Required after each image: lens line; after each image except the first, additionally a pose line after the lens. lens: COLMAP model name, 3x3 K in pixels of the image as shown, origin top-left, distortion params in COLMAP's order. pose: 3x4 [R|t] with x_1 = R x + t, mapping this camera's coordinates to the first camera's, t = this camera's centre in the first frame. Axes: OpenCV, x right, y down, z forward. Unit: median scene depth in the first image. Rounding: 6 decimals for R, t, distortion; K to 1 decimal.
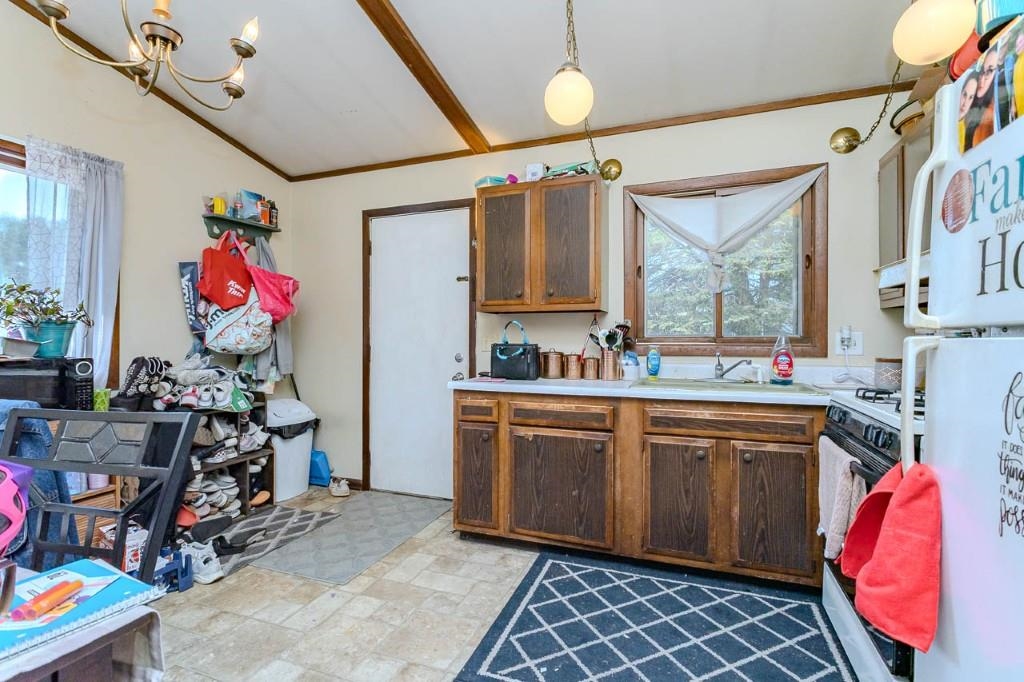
lens RADIAL K [[483.0, 0, 511.2], [0, 483.0, 340.0], [0, 0, 1]] dist [-0.001831, -0.000161]
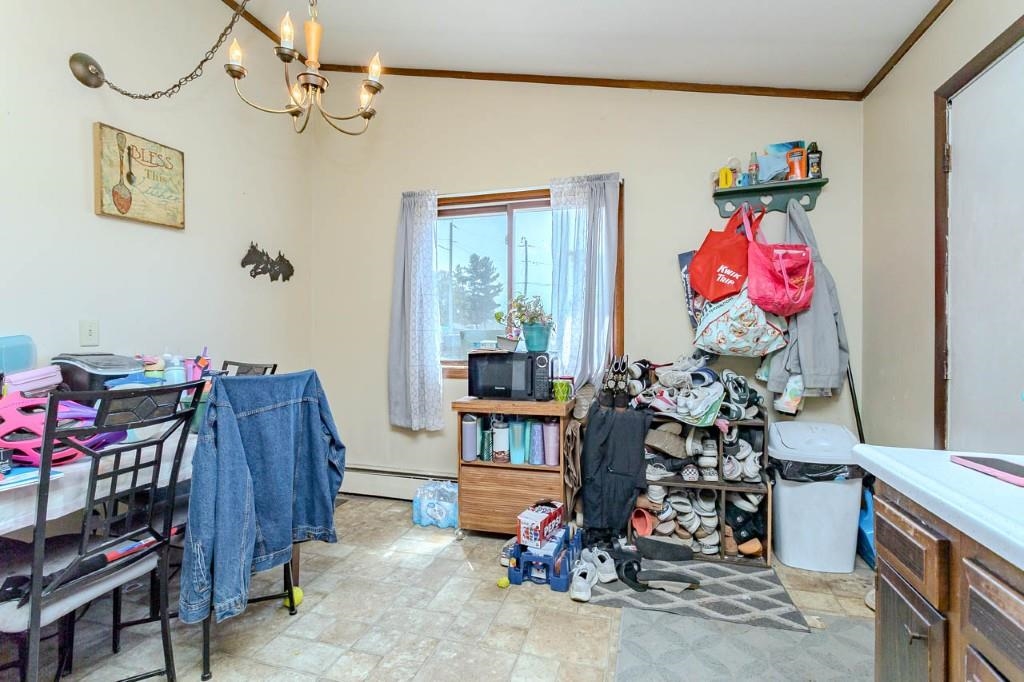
lens RADIAL K [[483.0, 0, 510.9], [0, 483.0, 336.1], [0, 0, 1]] dist [-0.001831, -0.000161]
pose [[0.071221, 0.003591, -0.997454, 0.215677], [-0.001549, 0.999993, 0.003489, -0.005417], [0.997459, 0.001297, 0.071226, 0.590350]]
